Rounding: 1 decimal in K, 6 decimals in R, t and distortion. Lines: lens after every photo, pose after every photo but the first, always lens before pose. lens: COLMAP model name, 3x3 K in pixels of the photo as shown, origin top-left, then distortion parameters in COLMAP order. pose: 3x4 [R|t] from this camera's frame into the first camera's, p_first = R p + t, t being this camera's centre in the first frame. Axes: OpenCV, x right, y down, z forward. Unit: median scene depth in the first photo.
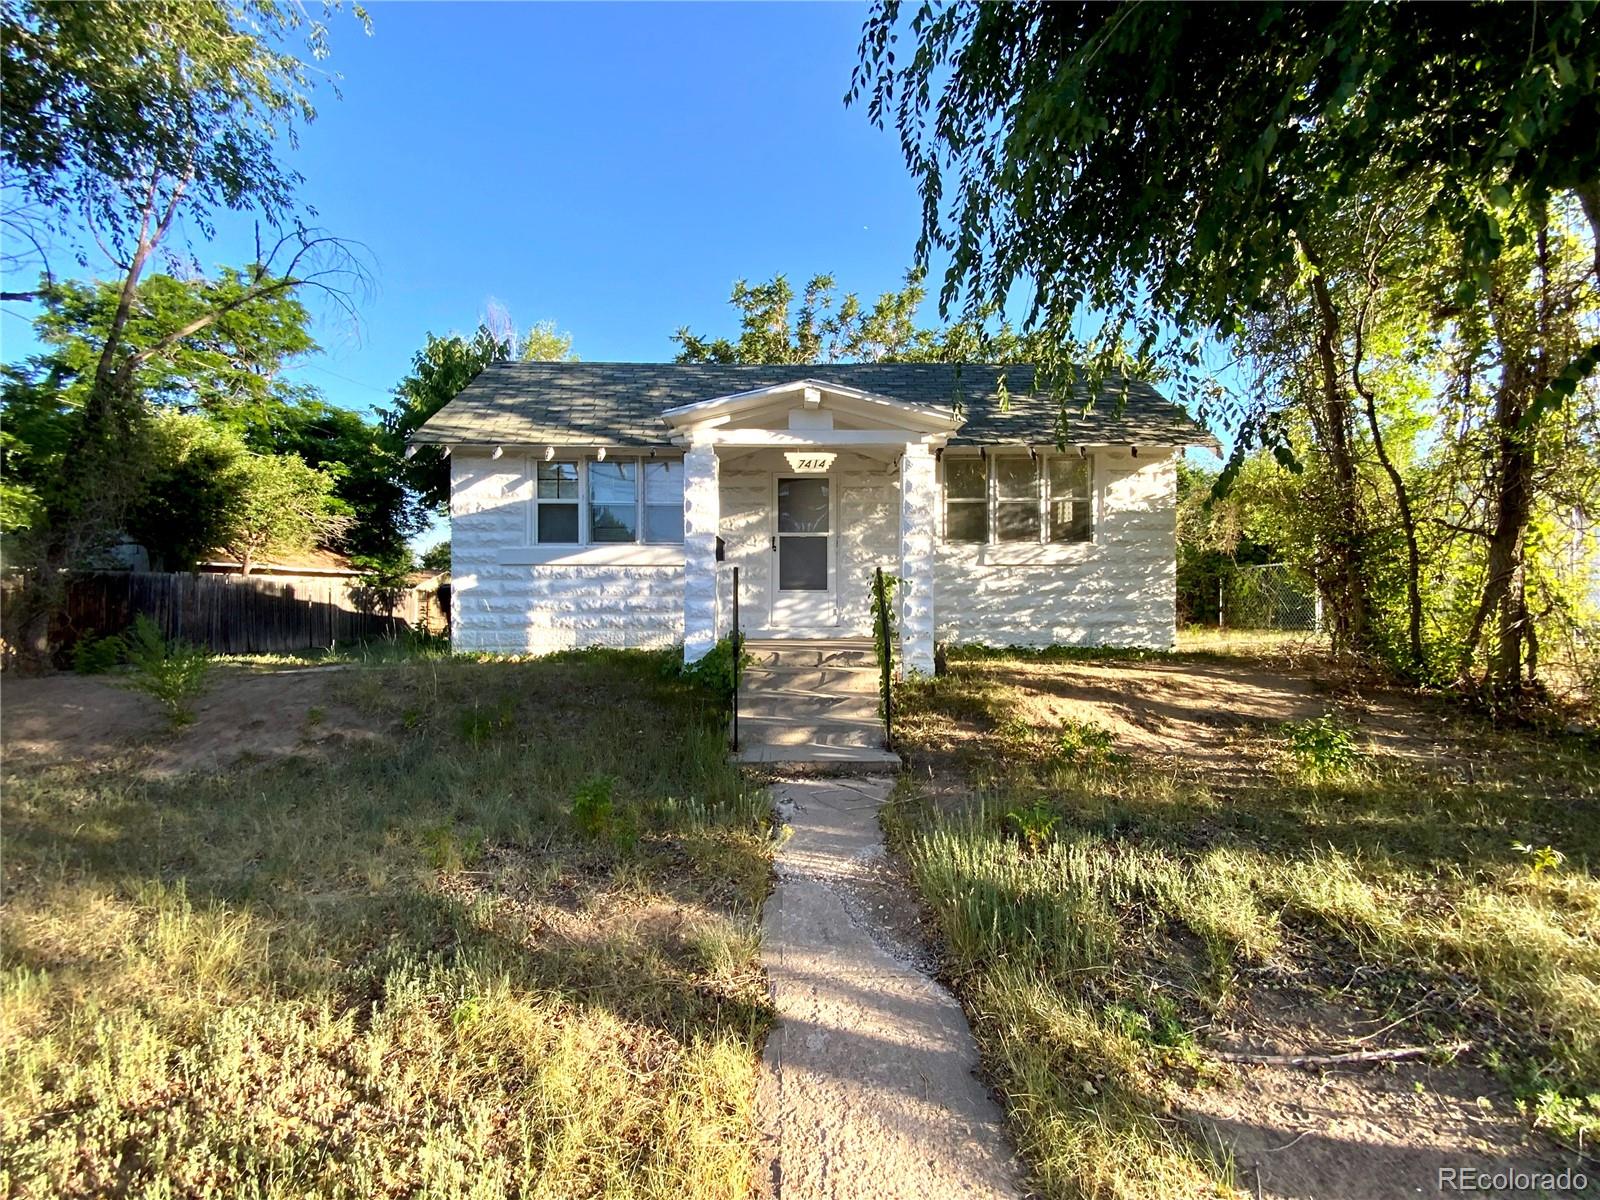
lens RADIAL K [[655.1, 0, 803.9], [0, 655.1, 601.8], [0, 0, 1]] dist [0.000810, -0.000026]
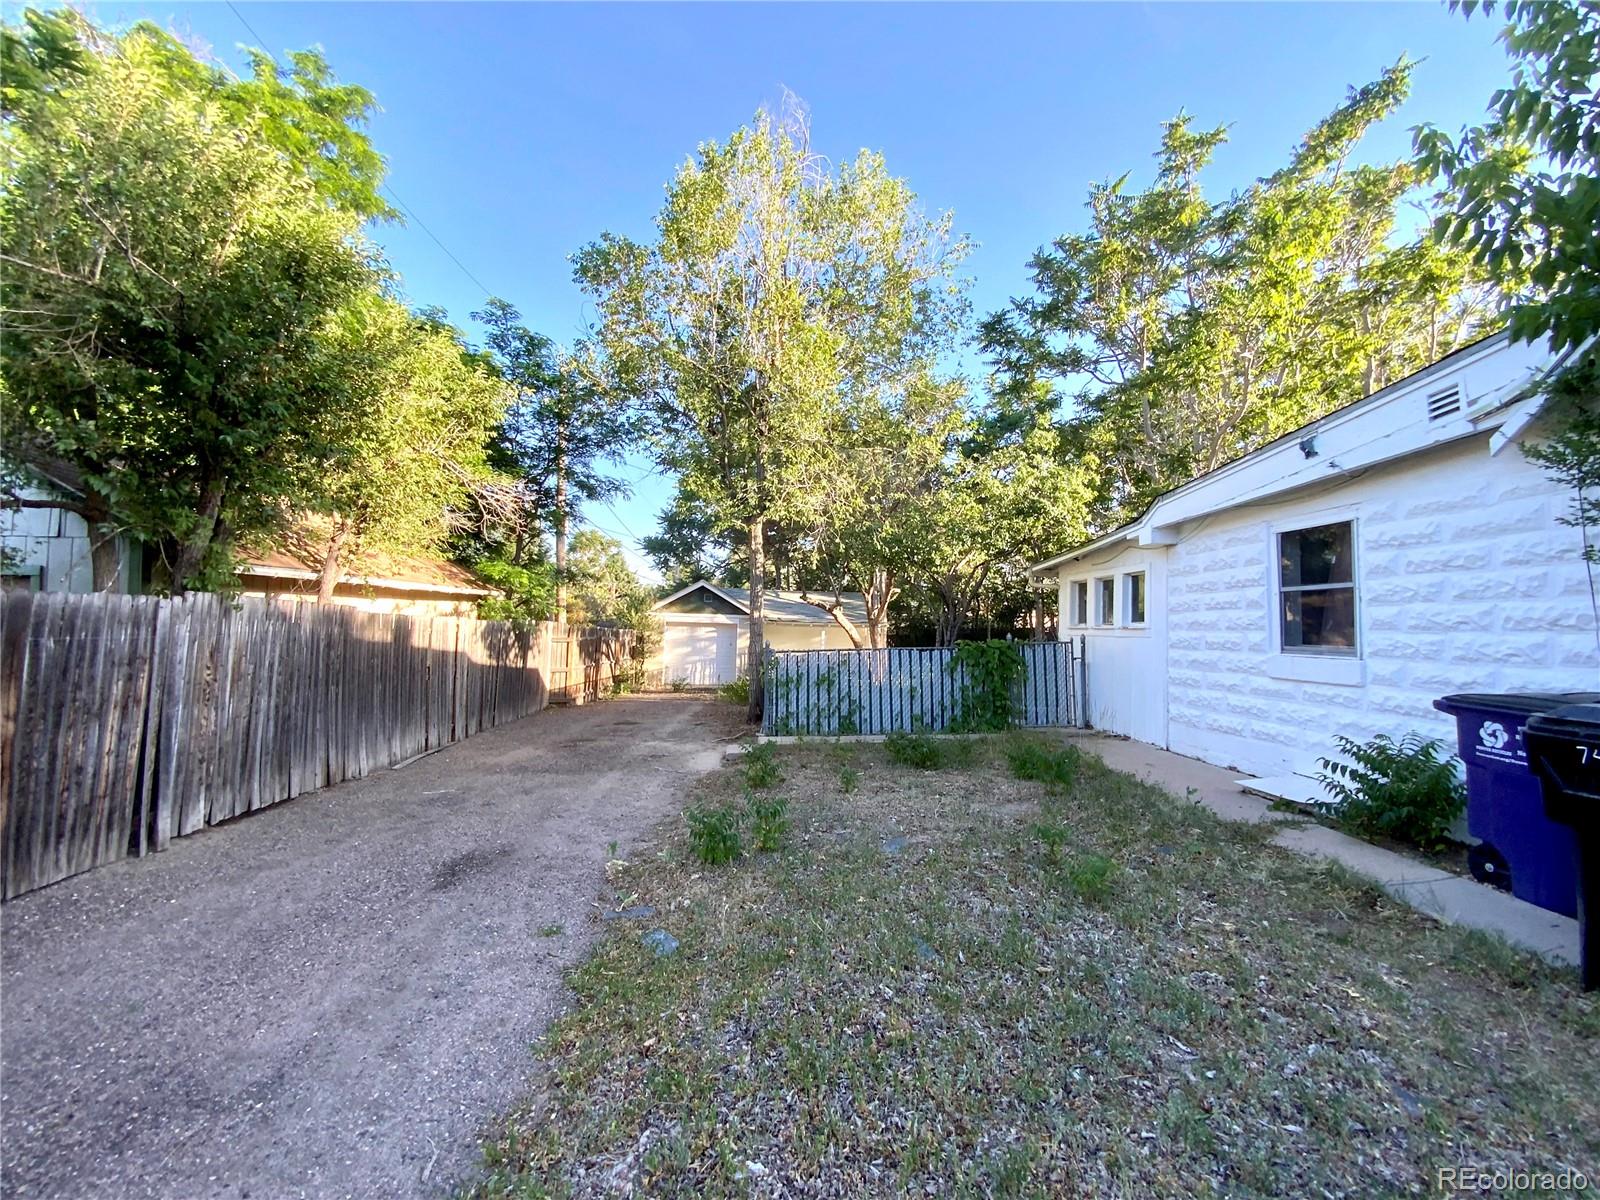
lens RADIAL K [[655.1, 0, 803.9], [0, 655.1, 601.8], [0, 0, 1]] dist [0.000810, -0.000026]
pose [[0.999141, 0.010772, 0.040011, -0.514893], [-0.009542, 0.999480, -0.030794, -0.026048], [-0.040322, 0.030386, 0.998725, 0.512012]]
